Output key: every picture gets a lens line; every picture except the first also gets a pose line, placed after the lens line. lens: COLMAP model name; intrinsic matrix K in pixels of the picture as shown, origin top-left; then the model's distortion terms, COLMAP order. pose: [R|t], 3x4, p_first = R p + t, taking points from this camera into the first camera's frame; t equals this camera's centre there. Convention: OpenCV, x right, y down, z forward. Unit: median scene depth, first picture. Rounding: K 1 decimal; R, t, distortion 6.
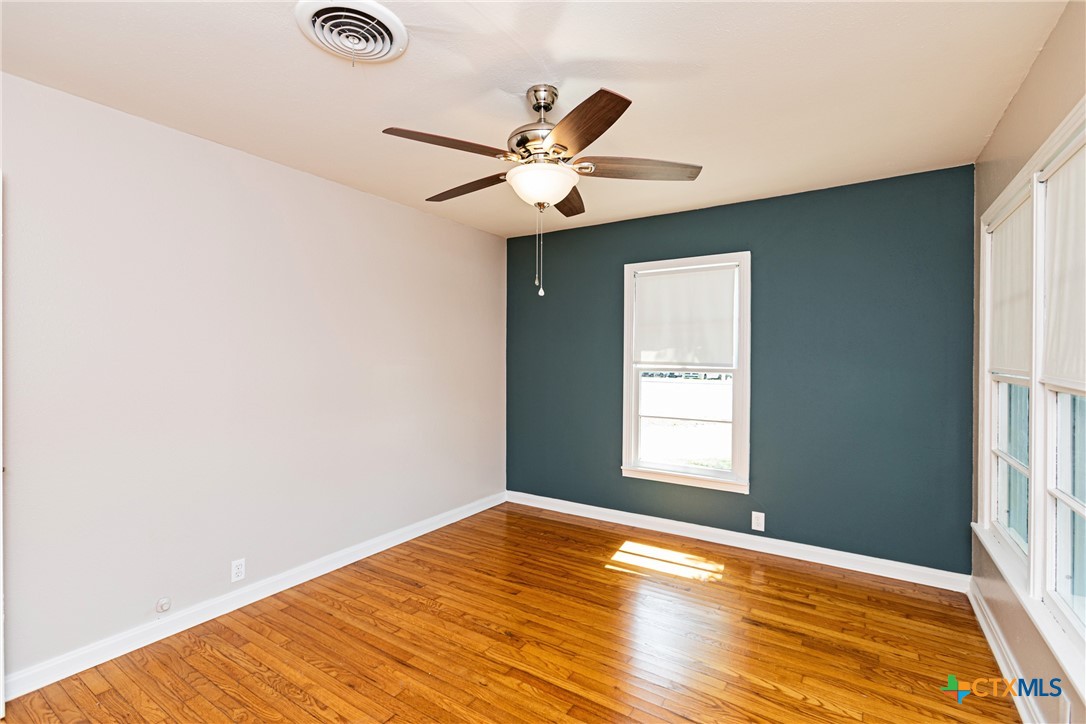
lens RADIAL K [[492.0, 0, 543.0], [0, 492.0, 362.0], [0, 0, 1]] dist [-0.001162, 0.000289]
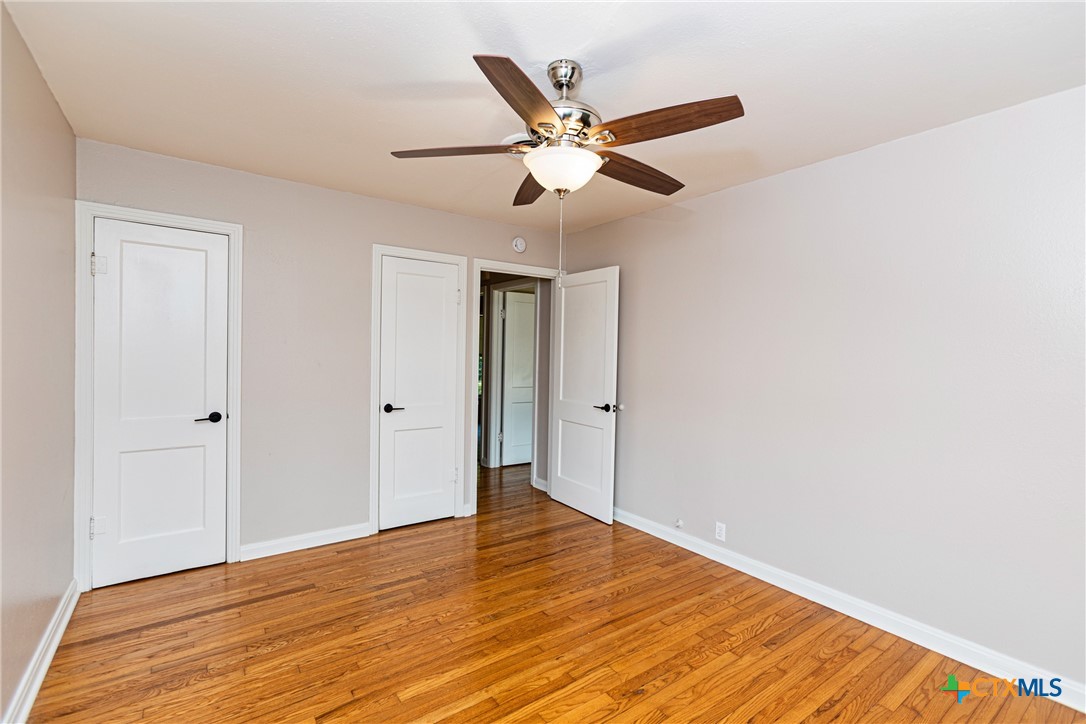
lens RADIAL K [[492.0, 0, 543.0], [0, 492.0, 362.0], [0, 0, 1]] dist [-0.001162, 0.000289]
pose [[-0.356733, 0.010559, -0.934147, 0.720664], [-0.033370, 0.999154, 0.024037, -0.013006], [0.933610, 0.039747, -0.356078, 1.073383]]
